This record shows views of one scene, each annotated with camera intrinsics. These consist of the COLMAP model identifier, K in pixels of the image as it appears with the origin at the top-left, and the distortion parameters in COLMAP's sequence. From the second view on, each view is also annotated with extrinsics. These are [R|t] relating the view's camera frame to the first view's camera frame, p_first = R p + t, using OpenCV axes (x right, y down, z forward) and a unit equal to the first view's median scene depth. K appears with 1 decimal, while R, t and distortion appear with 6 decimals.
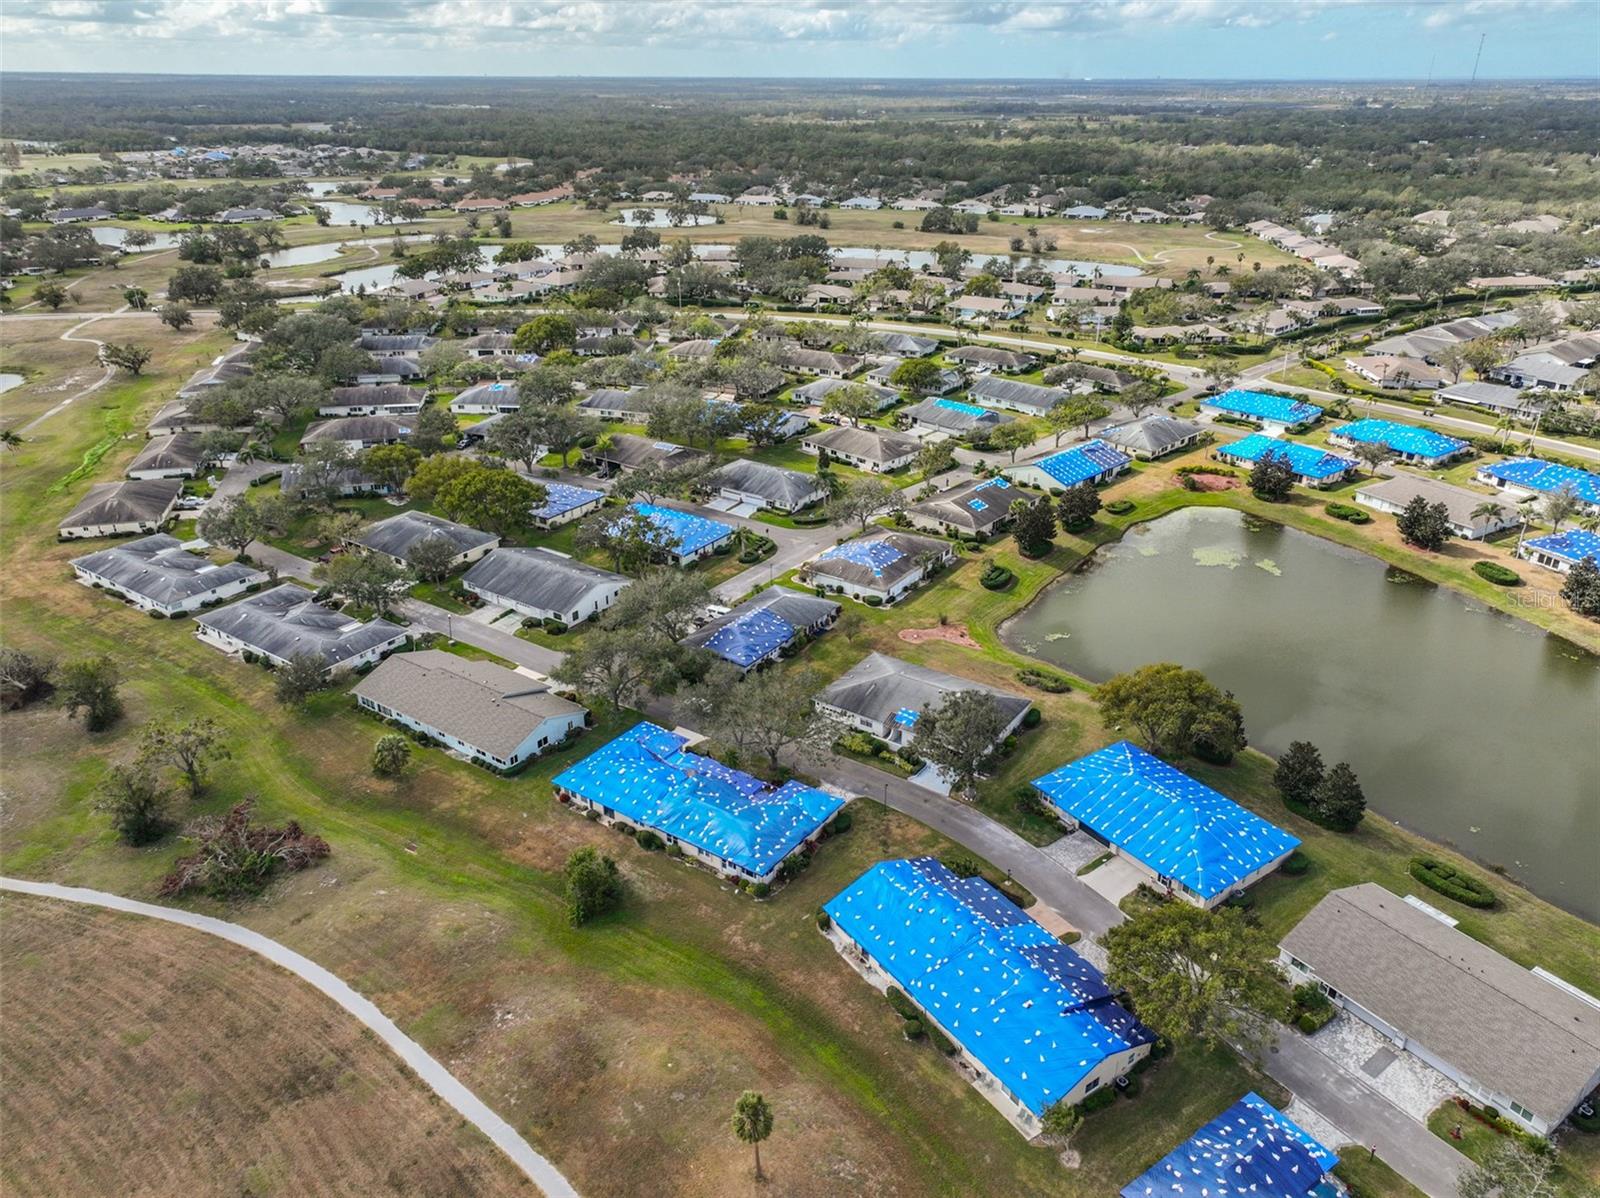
lens RADIAL K [[1109.3, 0, 809.2], [0, 1109.3, 603.9], [0, 0, 1]] dist [0.003105, 0.012877]
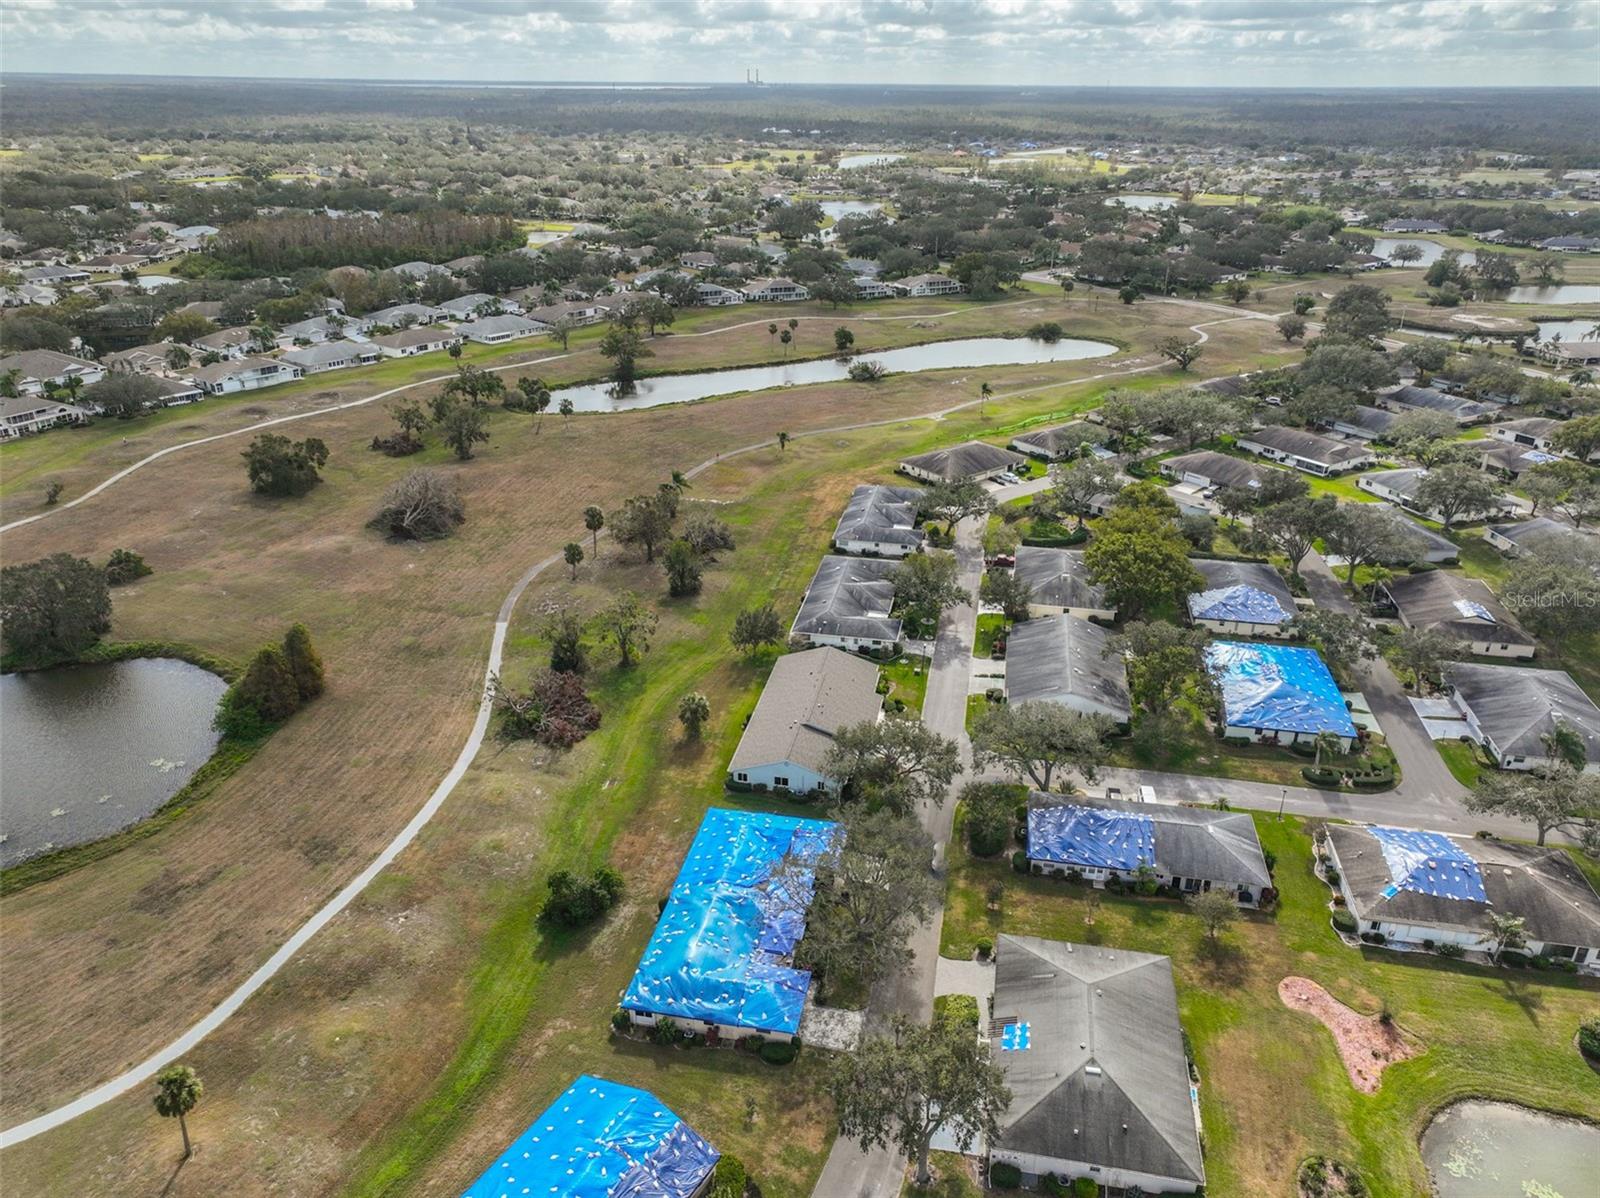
lens RADIAL K [[1109.3, 0, 801.4], [0, 1109.3, 591.5], [0, 0, 1]] dist [0.003105, 0.012877]
pose [[0.401645, 0.384209, -0.831303, 0.377604], [-0.400641, 0.889982, 0.217759, -0.178898], [0.823510, 0.245592, 0.511387, 0.365268]]
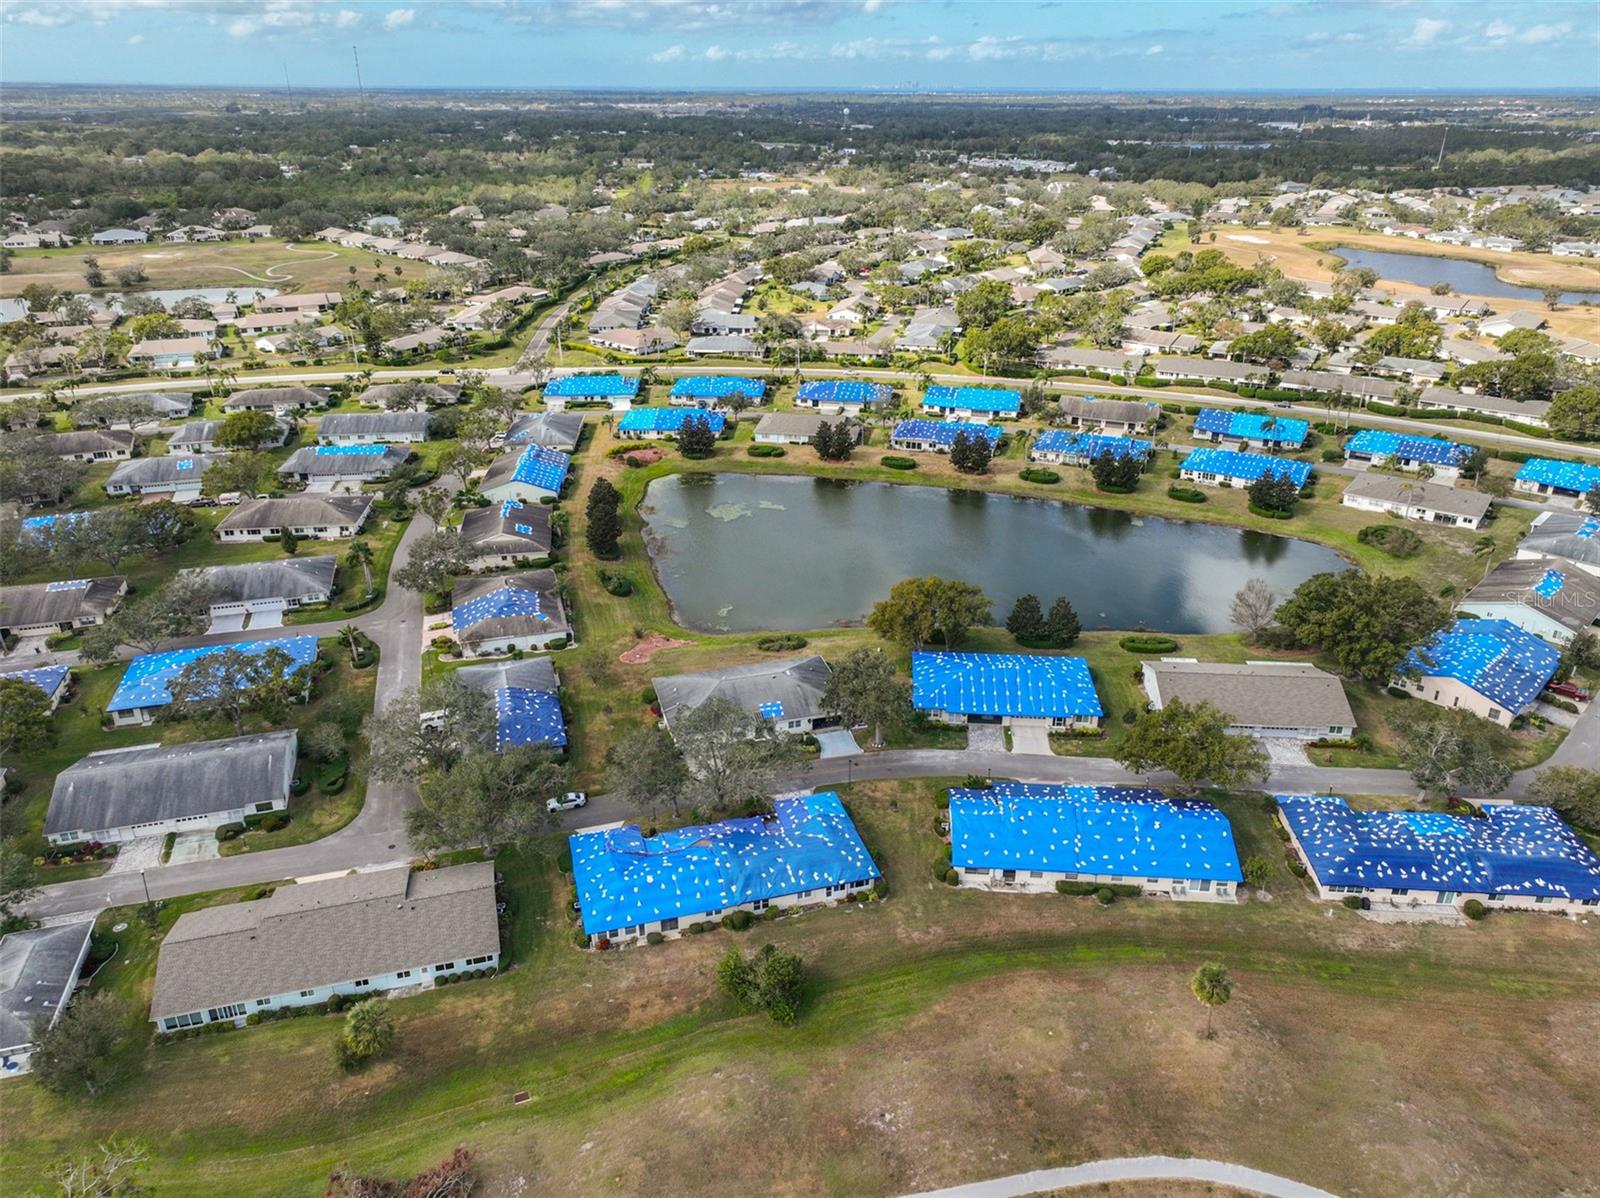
lens RADIAL K [[1109.3, 0, 799.5], [0, 1109.3, 602.3], [0, 0, 1]] dist [0.003105, 0.012877]
pose [[0.632968, -0.326266, 0.702070, -0.440968], [0.330521, 0.933944, 0.136033, -0.091896], [-0.700076, 0.145944, 0.698994, 0.190404]]
